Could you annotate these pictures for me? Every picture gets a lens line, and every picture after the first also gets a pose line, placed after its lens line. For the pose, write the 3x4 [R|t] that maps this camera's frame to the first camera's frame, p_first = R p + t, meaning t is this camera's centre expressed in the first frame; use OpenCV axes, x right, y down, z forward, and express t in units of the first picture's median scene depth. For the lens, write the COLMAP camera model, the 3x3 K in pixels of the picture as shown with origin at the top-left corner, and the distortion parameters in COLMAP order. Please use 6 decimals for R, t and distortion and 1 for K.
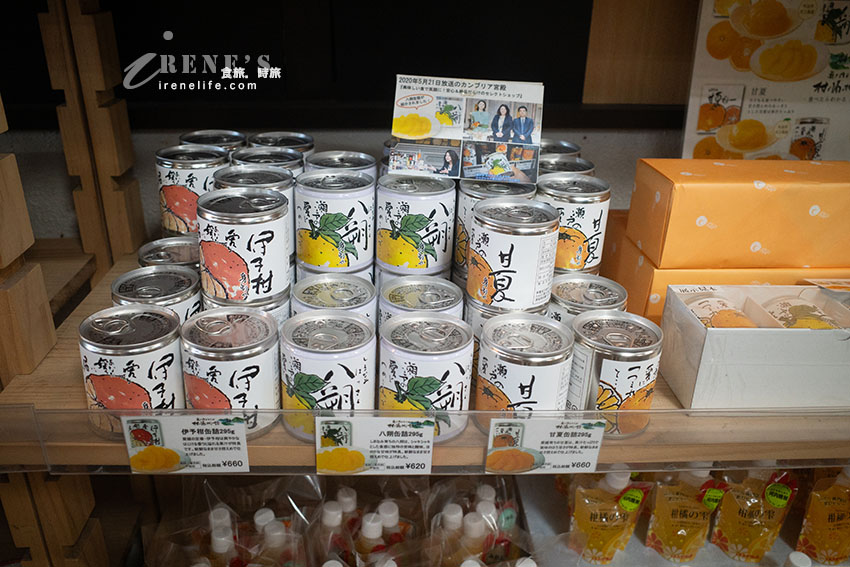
lens RADIAL K [[696.3, 0, 420.8], [0, 696.3, 286.6], [0, 0, 1]] dist [-0.050614, 0.054991]
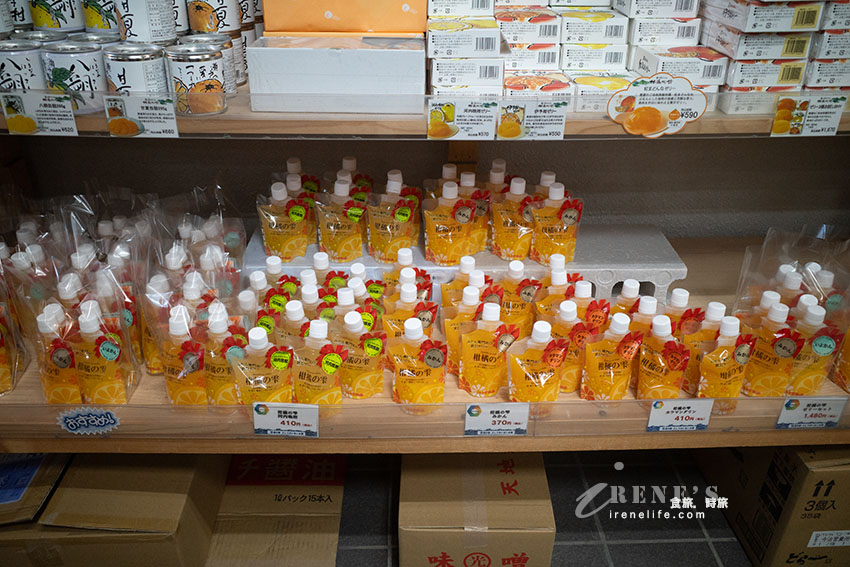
lens RADIAL K [[696.3, 0, 426.5], [0, 696.3, 282.5], [0, 0, 1]] dist [-0.050614, 0.054991]
pose [[0.998883, 0.011796, -0.045746, 0.950231], [-0.008203, 0.996924, 0.077939, 0.495540], [0.046525, -0.077477, 0.995908, -0.652602]]
